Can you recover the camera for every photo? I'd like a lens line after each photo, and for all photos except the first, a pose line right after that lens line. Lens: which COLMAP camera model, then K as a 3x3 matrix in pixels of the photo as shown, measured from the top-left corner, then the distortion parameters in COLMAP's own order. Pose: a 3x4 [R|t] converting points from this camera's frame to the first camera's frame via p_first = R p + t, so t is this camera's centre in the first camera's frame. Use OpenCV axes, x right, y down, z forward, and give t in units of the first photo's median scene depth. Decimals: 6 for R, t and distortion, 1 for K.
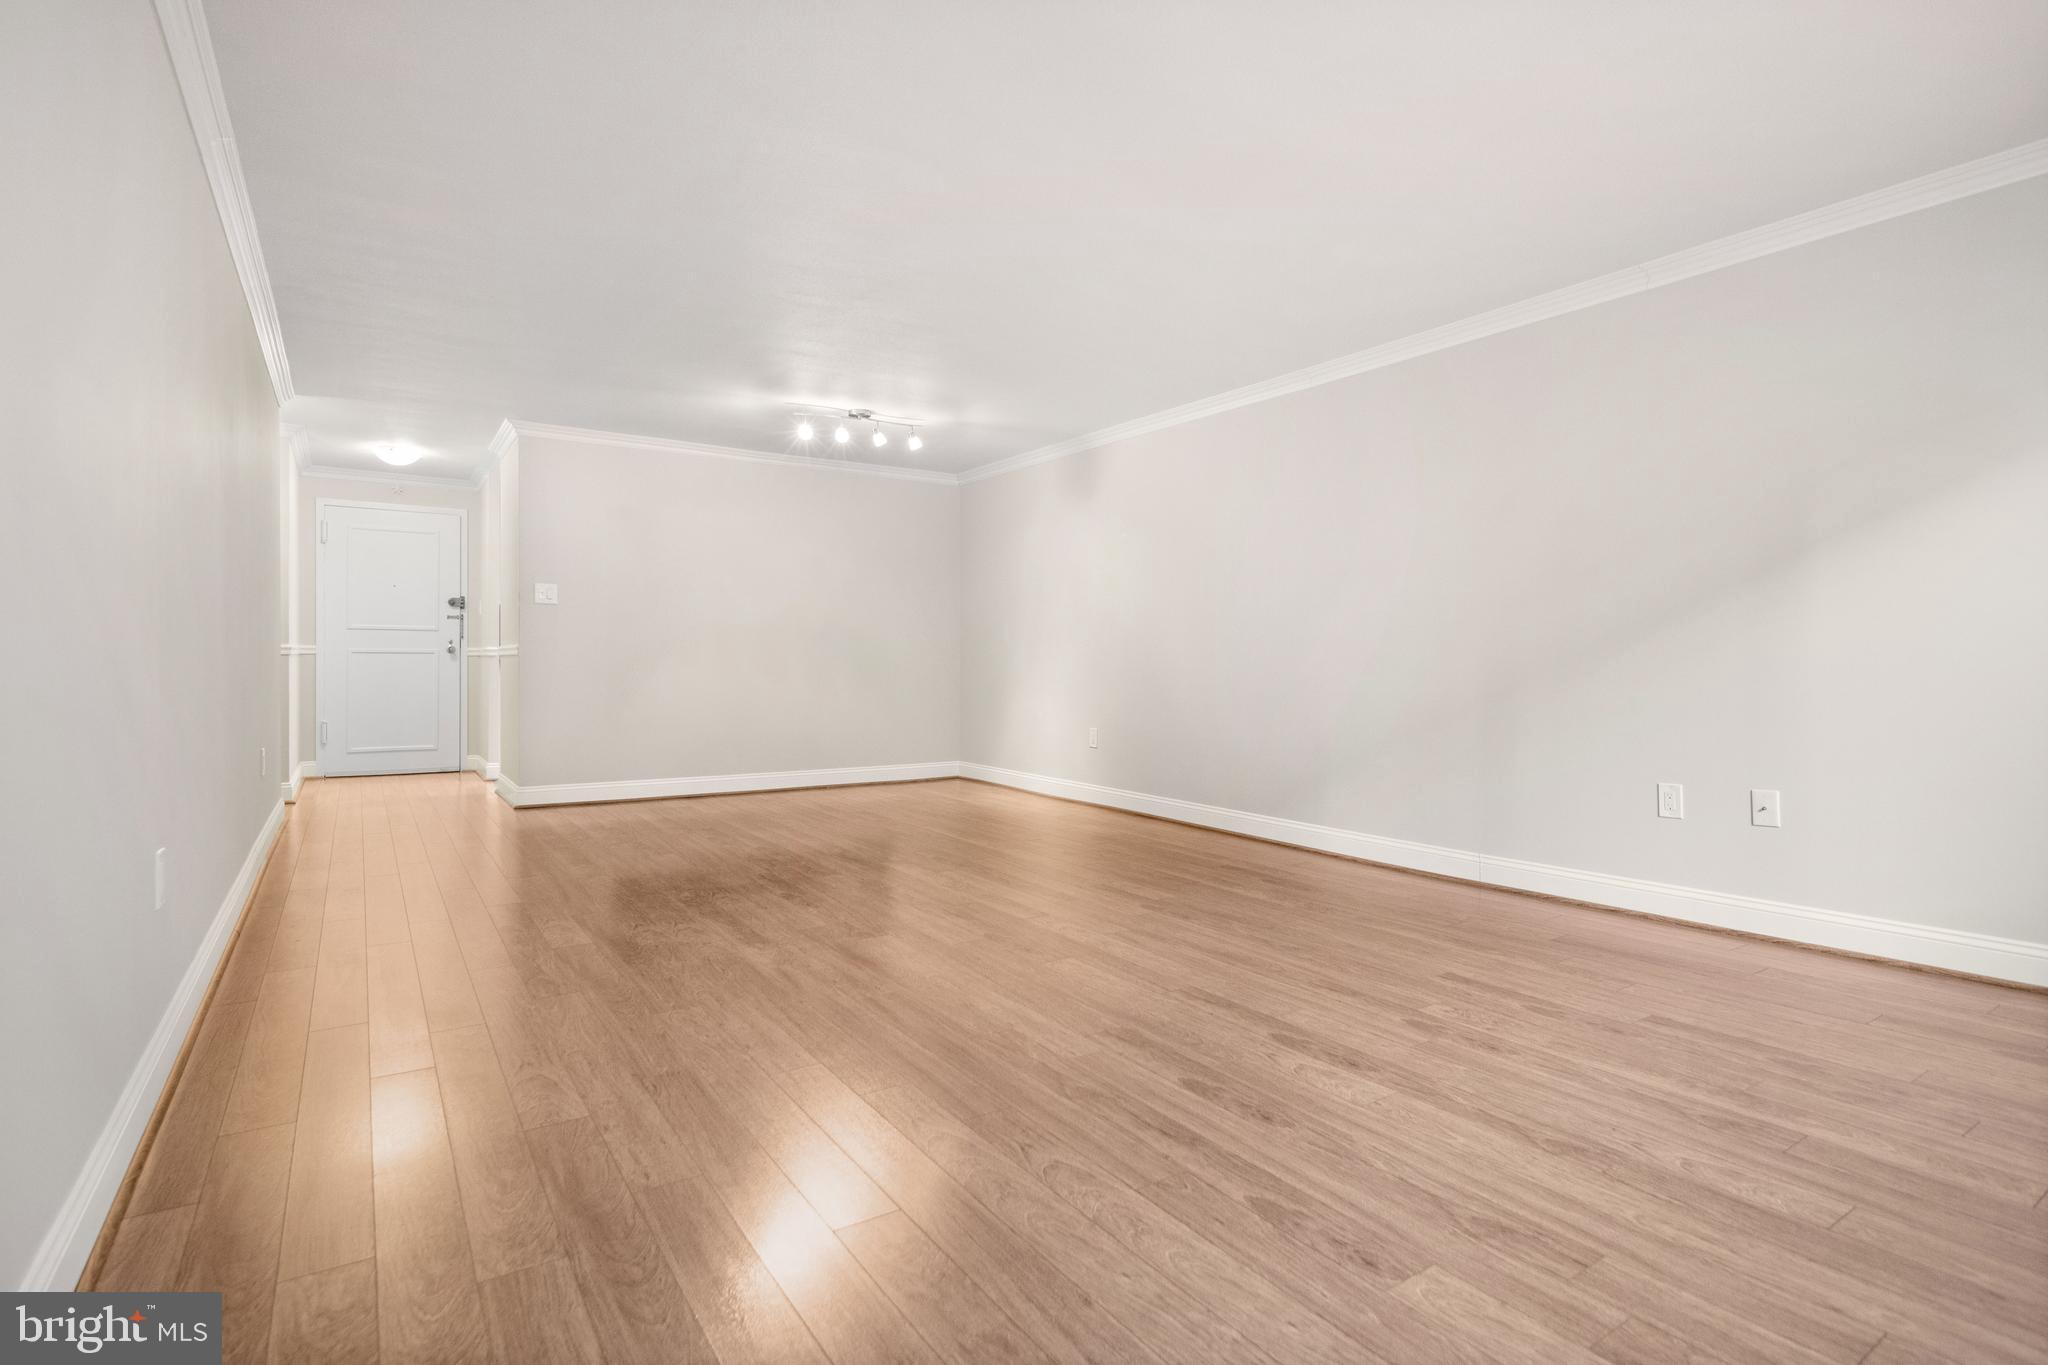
lens RADIAL K [[970.4, 0, 1024.0], [0, 970.4, 682.5], [0, 0, 1]] dist [-0.000637, 0.000023]
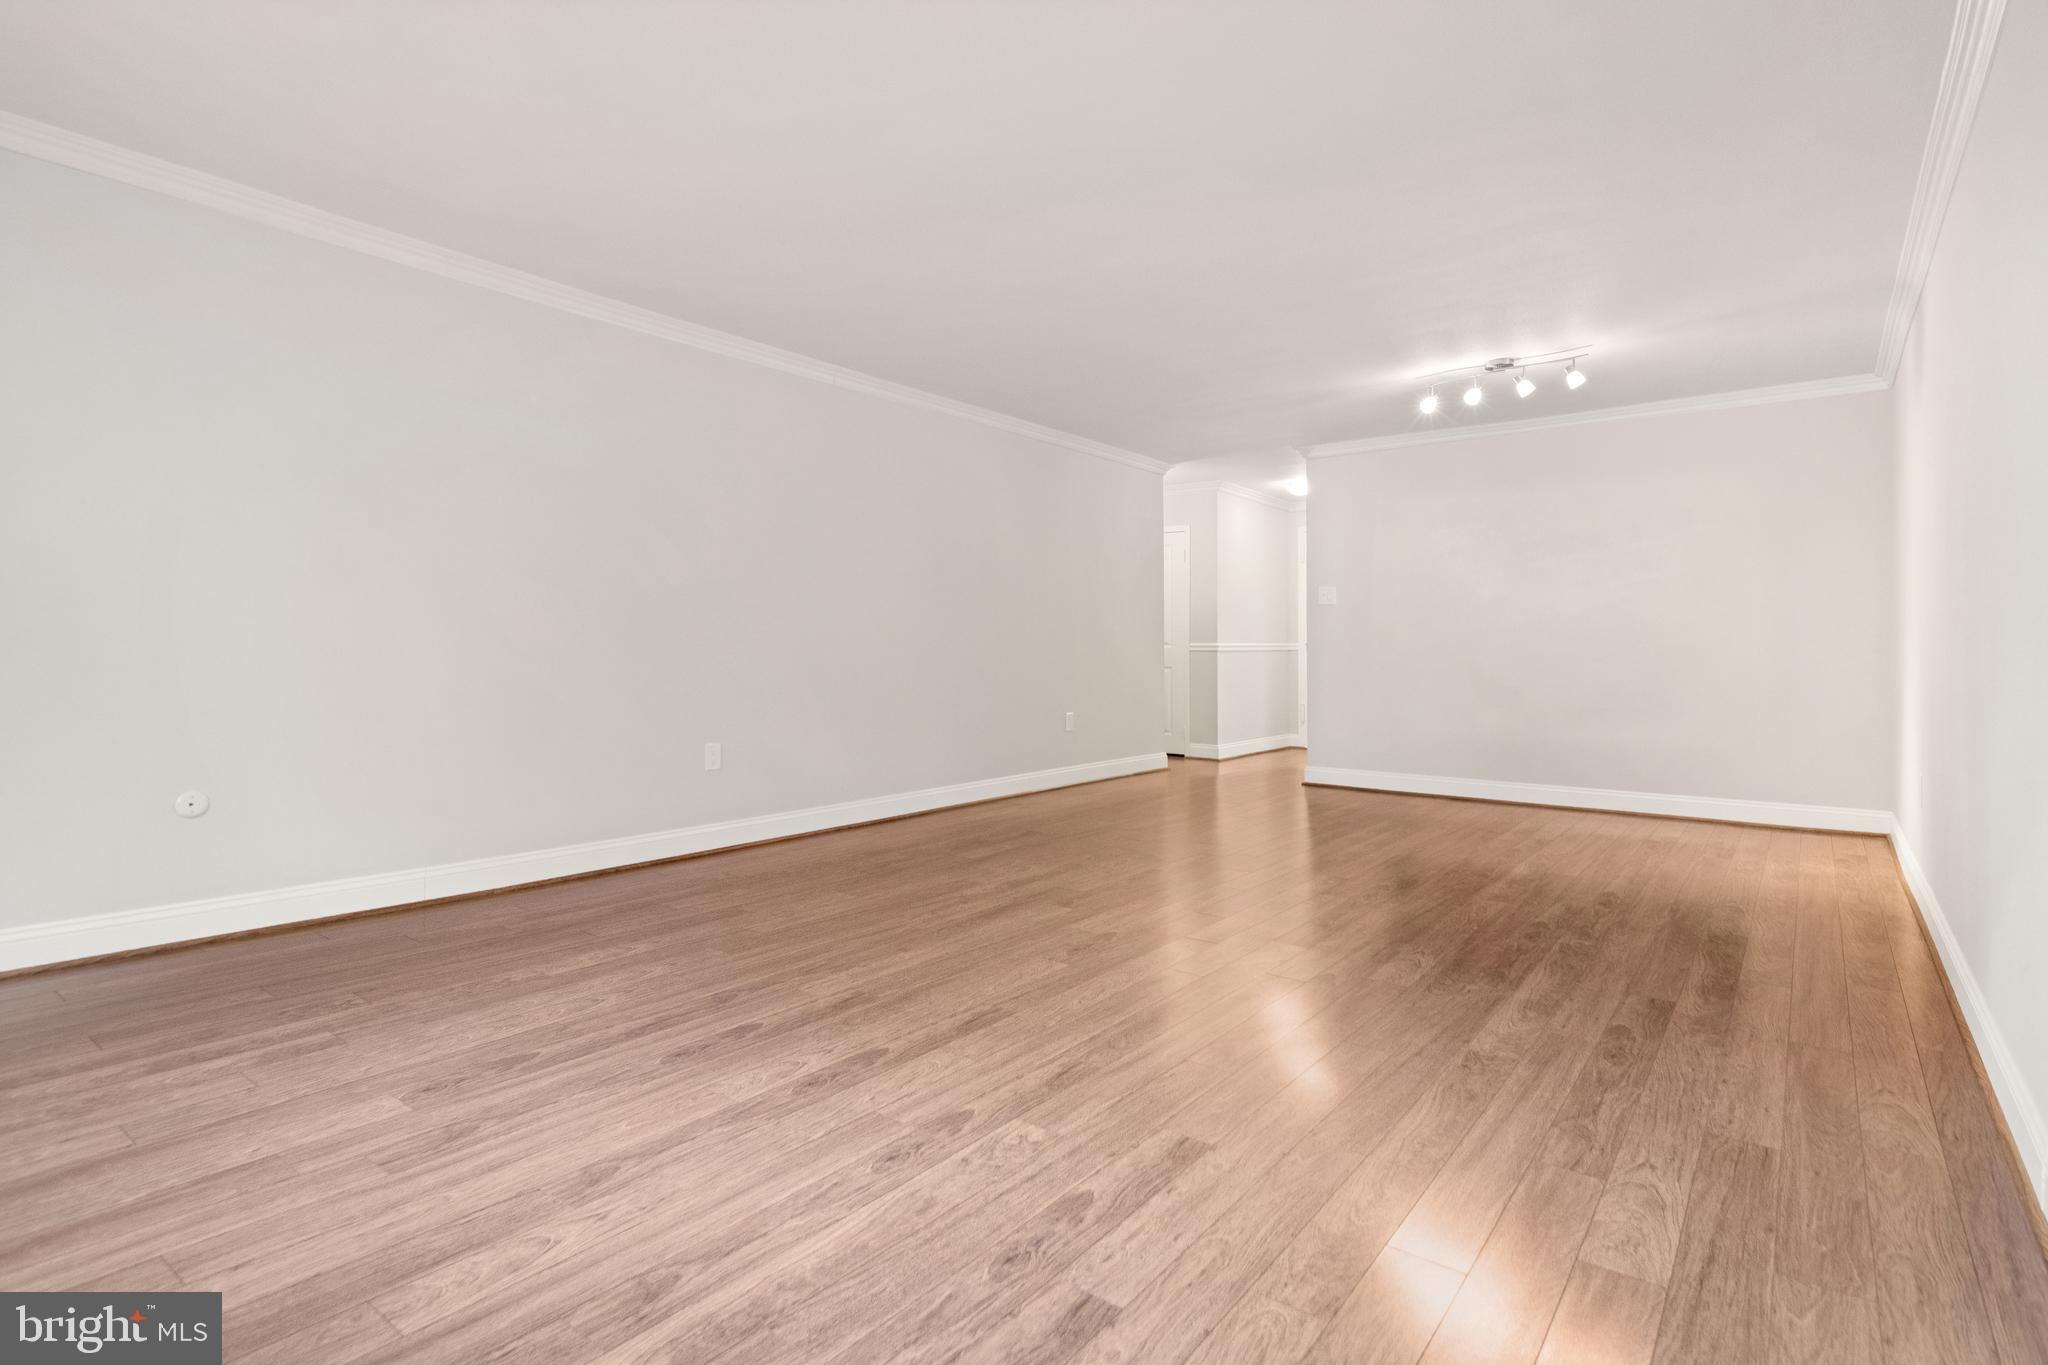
lens RADIAL K [[978.1, 0, 1025.2], [0, 978.1, 638.0], [0, 0, 1]] dist [0.018937, -0.000539]
pose [[0.347469, -0.017773, -0.937523, 1.348952], [-0.020952, 0.999424, -0.026712, -0.016361], [0.937457, 0.028925, 0.346897, 0.878257]]
